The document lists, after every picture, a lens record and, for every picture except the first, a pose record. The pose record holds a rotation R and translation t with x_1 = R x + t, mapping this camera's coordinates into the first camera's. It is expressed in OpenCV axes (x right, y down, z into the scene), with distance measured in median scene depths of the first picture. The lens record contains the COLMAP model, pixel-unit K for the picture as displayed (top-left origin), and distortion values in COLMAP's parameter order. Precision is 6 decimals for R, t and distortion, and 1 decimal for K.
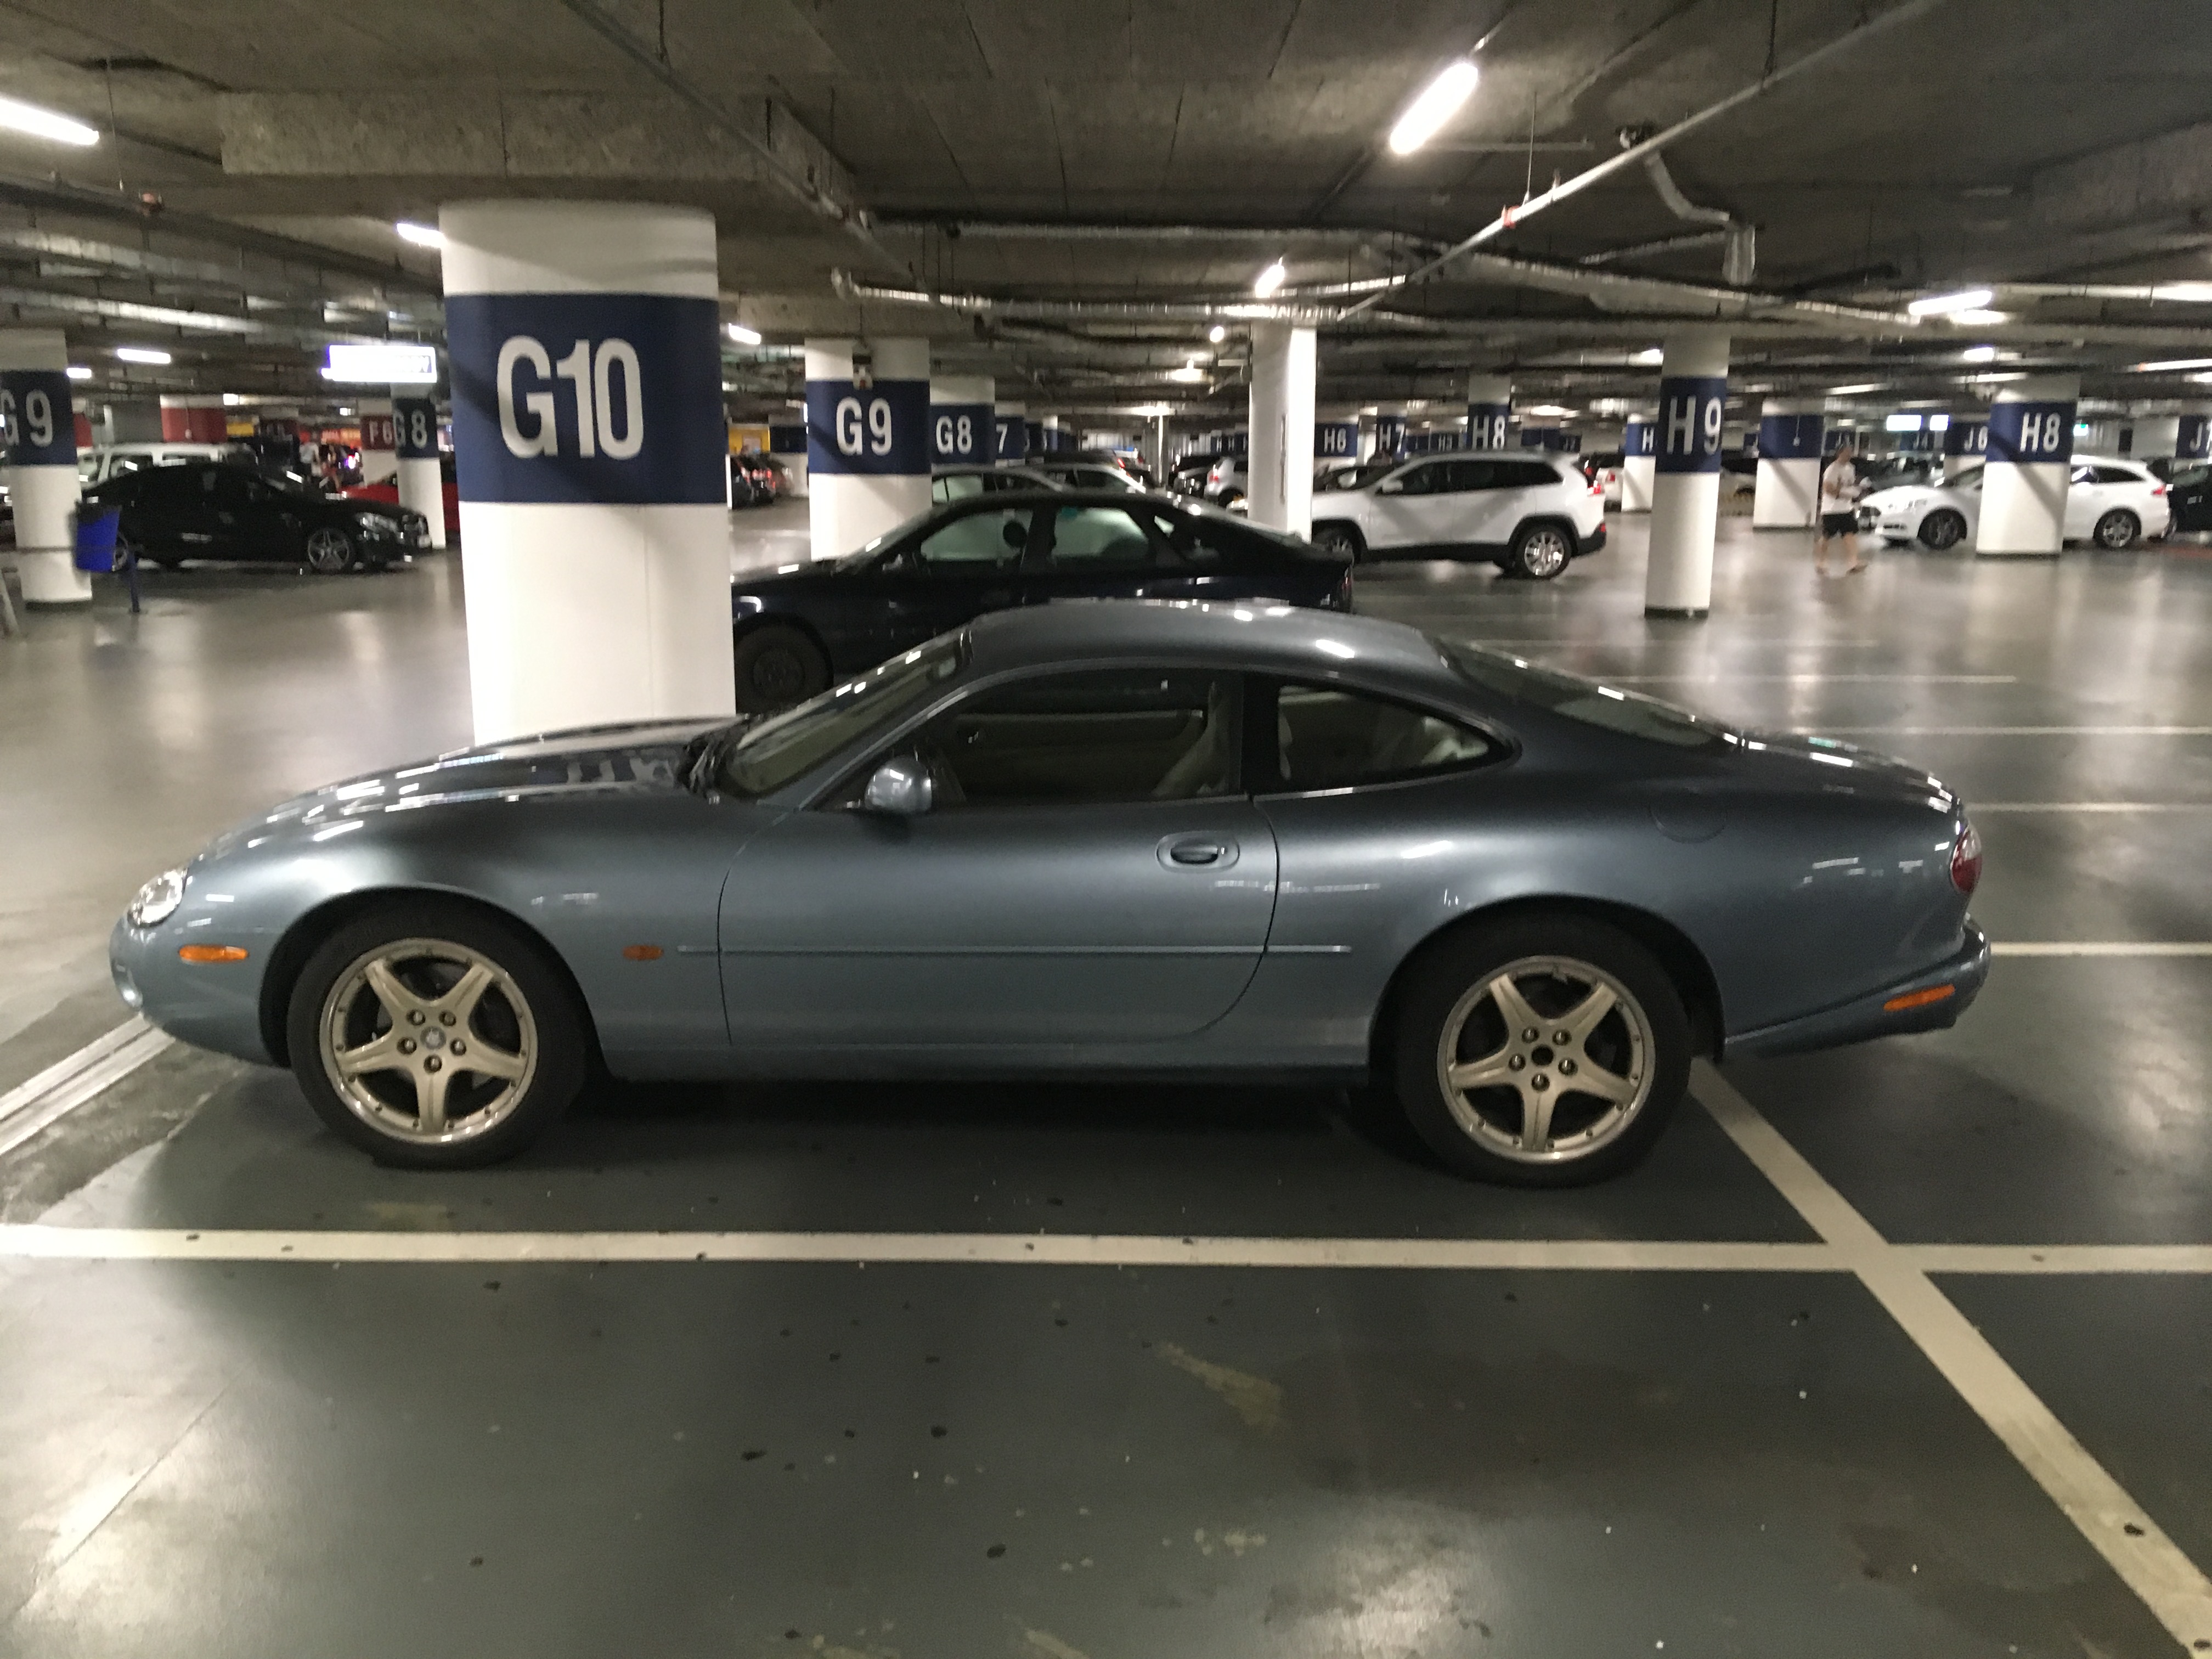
lens RADIAL K [[1877.1, 0, 1106.0], [0, 1877.1, 829.5], [0, 0, 1]] dist [0.129624, -0.199459]
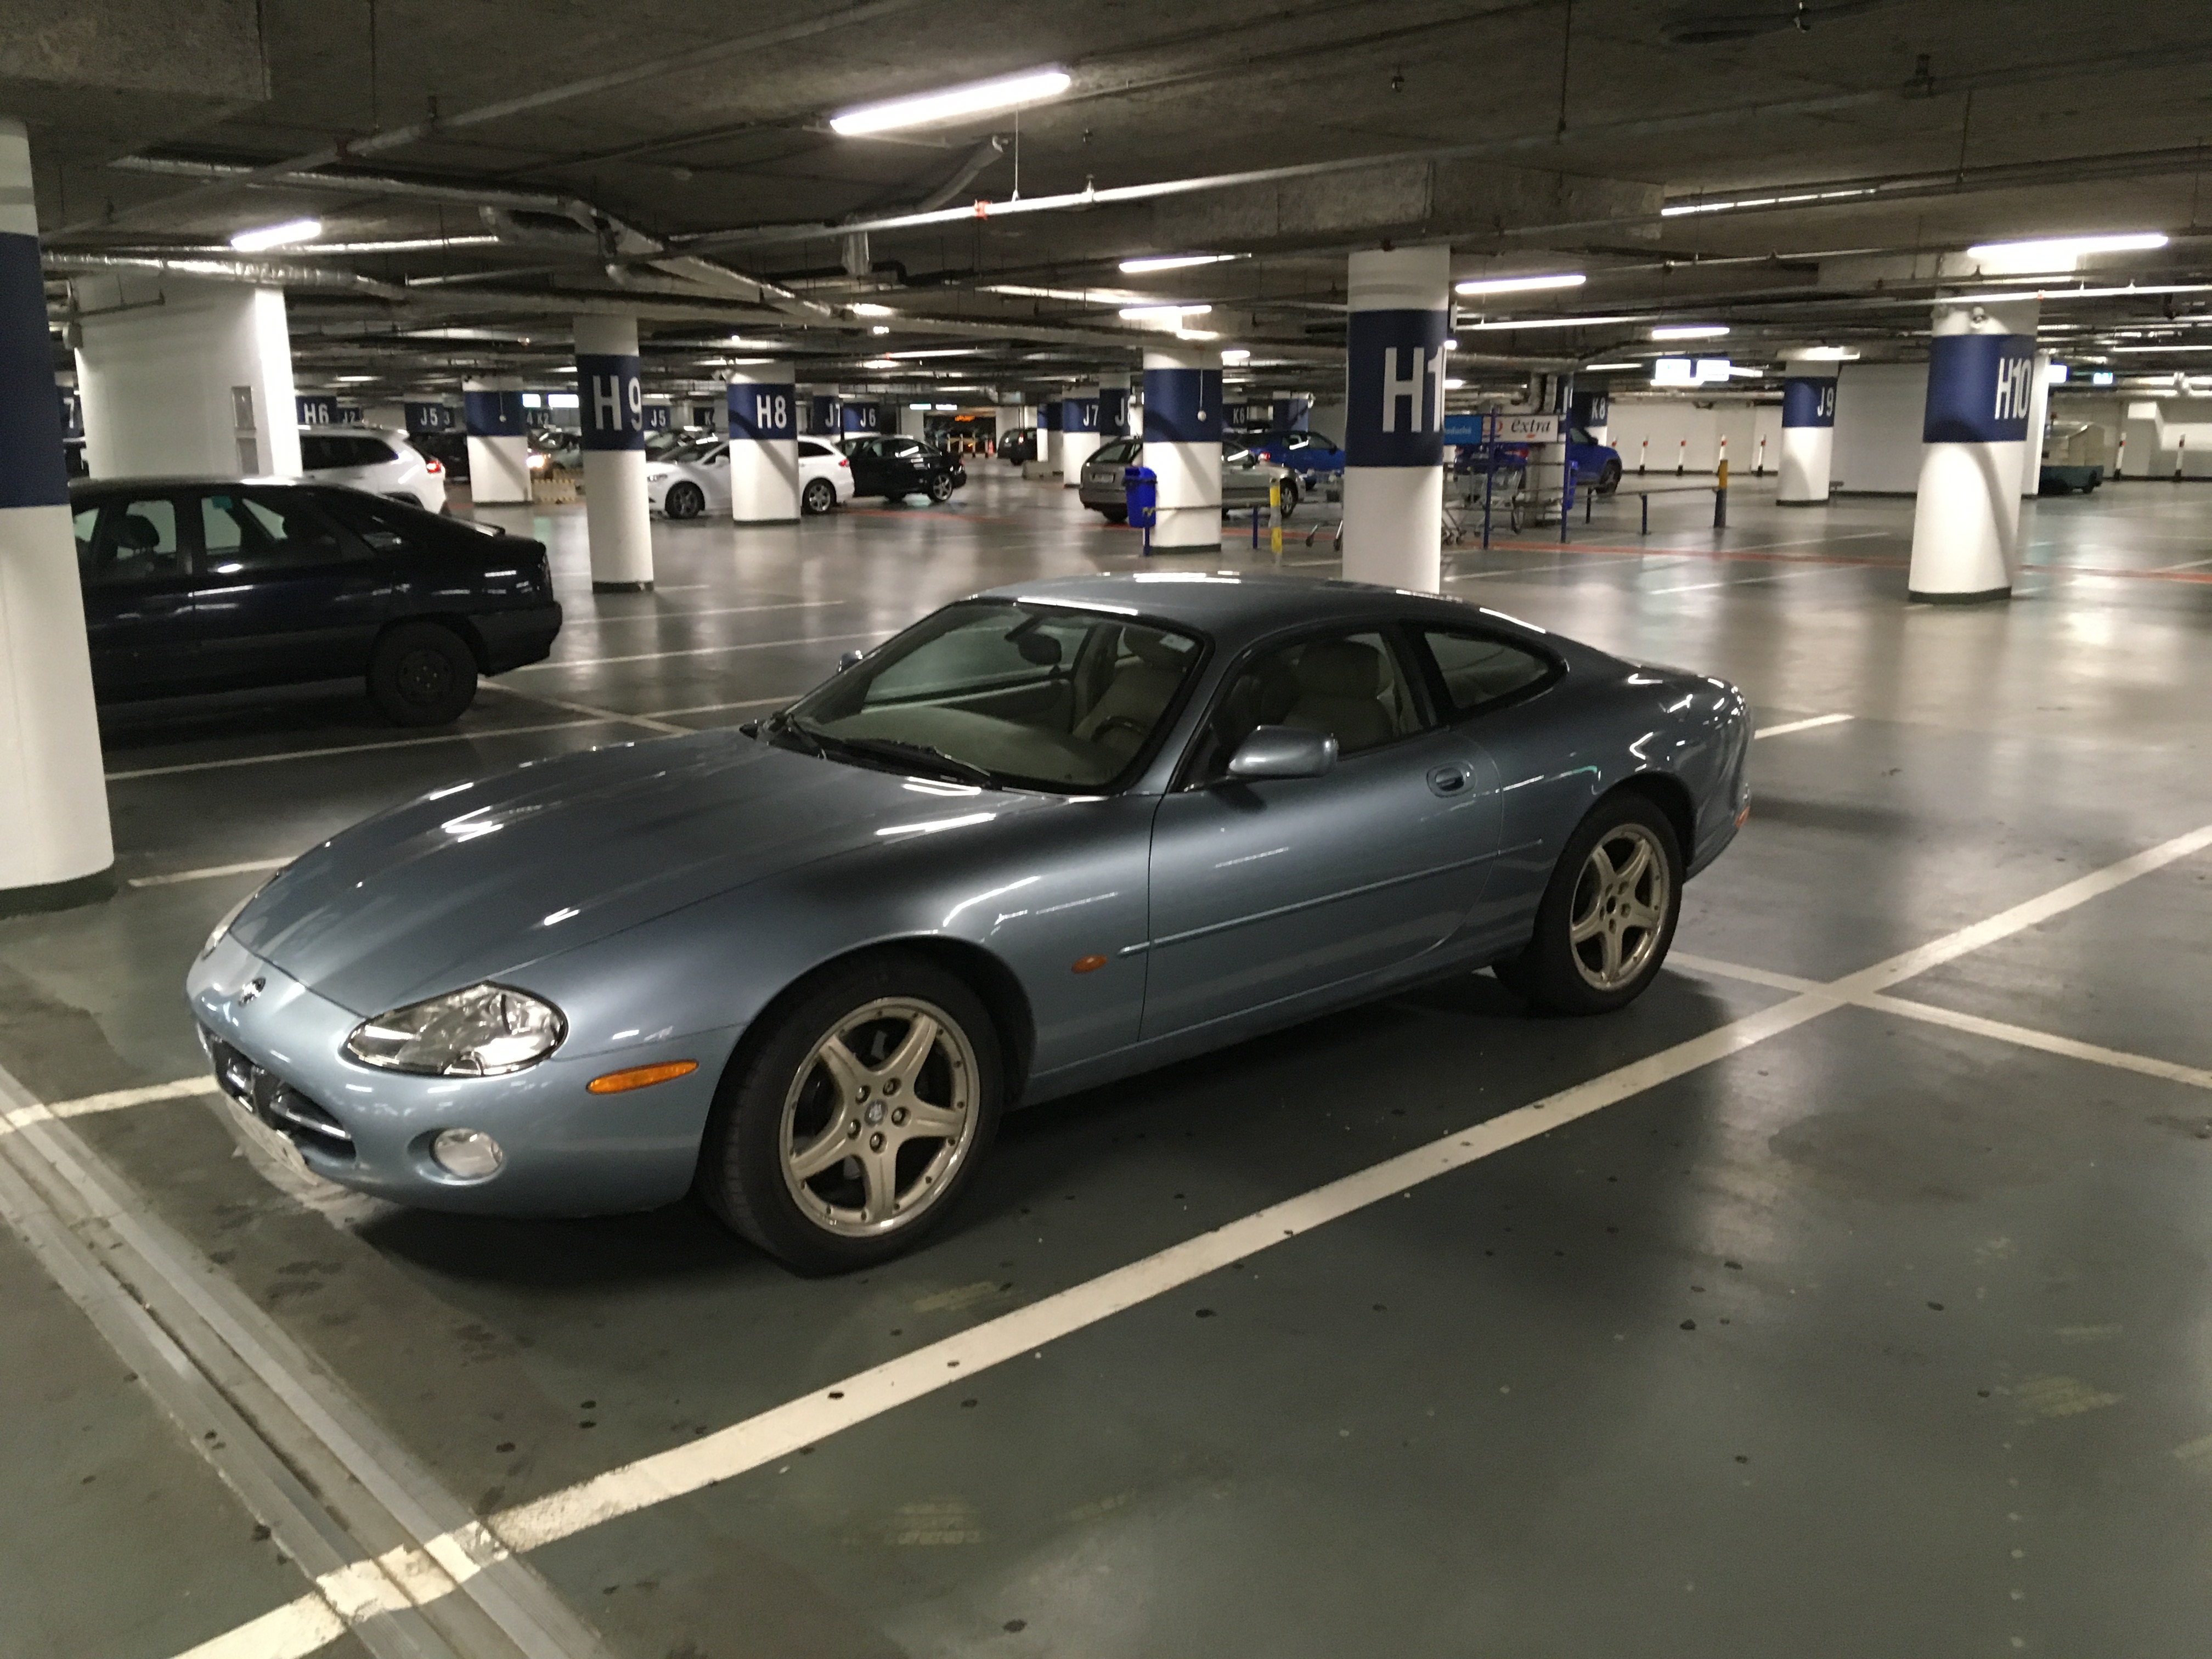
lens RADIAL K [[1889.0, 0, 1106.0], [0, 1889.0, 829.5], [0, 0, 1]] dist [0.113743, -0.199379]
pose [[0.732384, -0.151012, 0.663935, -0.216349], [0.143810, 0.987405, 0.065948, -0.015661], [-0.665532, 0.047182, 0.744877, 0.071788]]
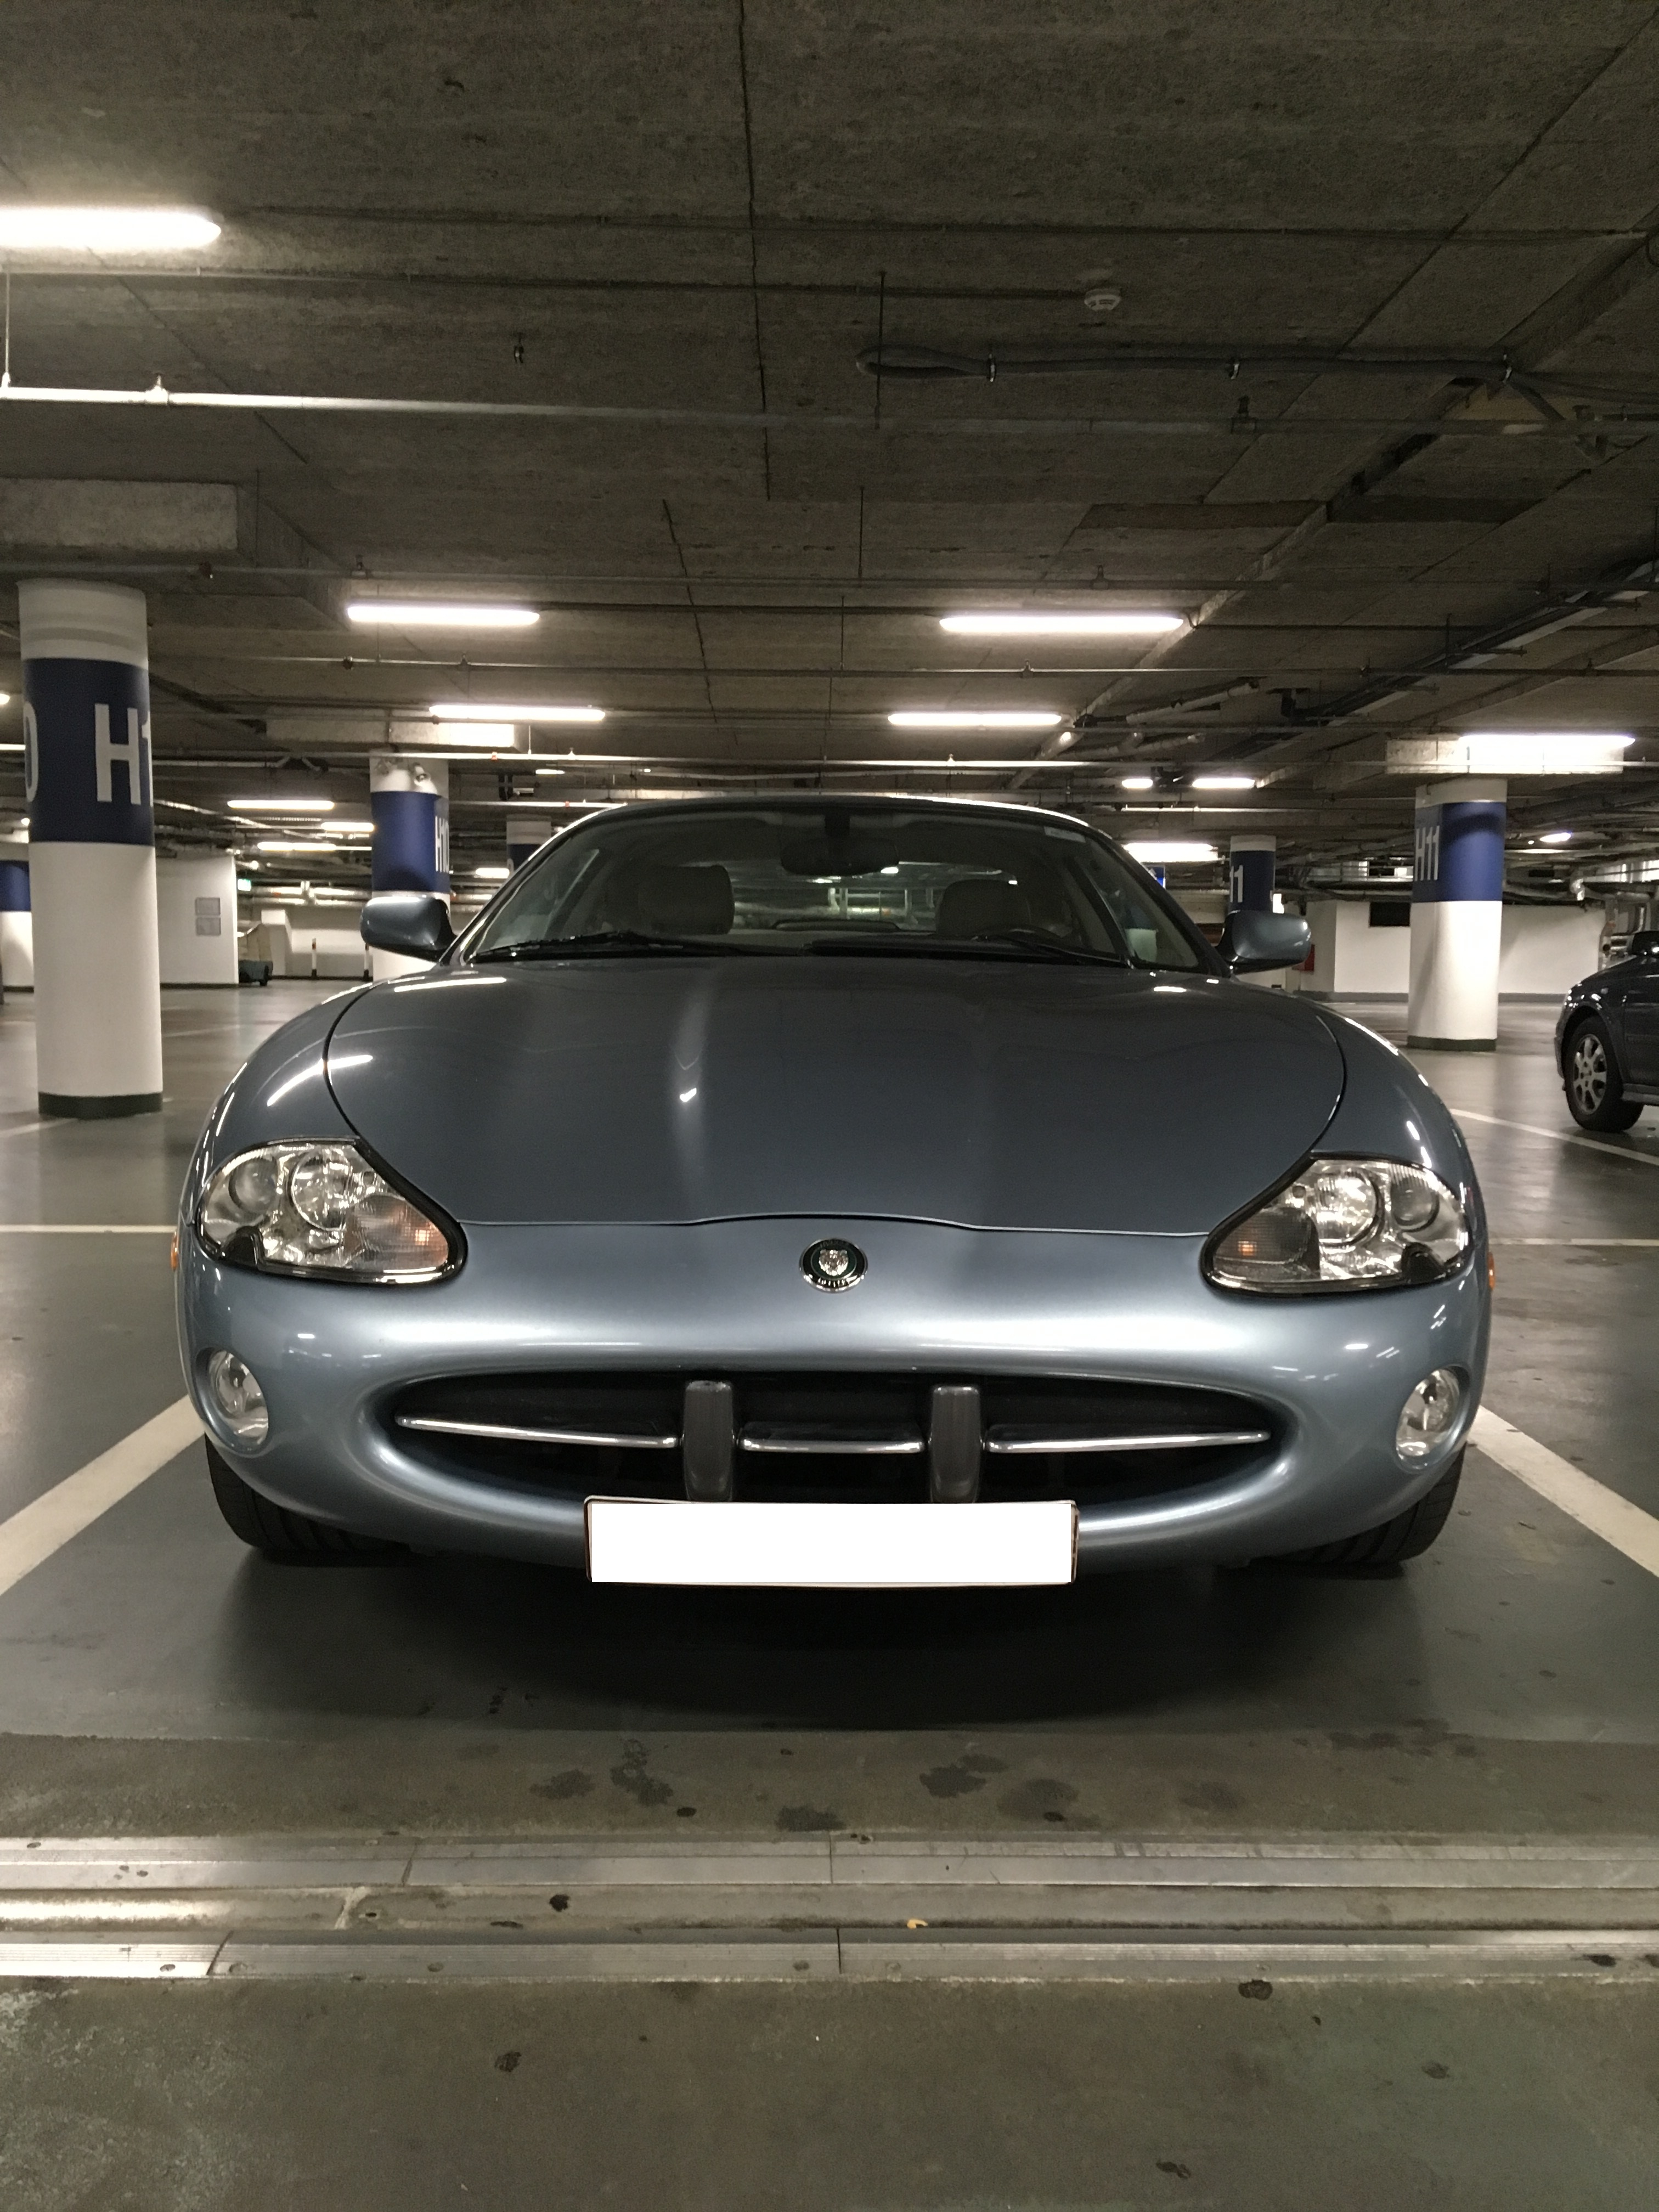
lens RADIAL K [[1889.0, 0, 829.5], [0, 1889.0, 1106.0], [0, 0, 1]] dist [0.113743, -0.199379]
pose [[-0.039292, -0.079766, 0.996039, -0.257493], [0.187070, 0.978597, 0.085749, -0.015521], [-0.981561, 0.189698, -0.023530, 0.309654]]
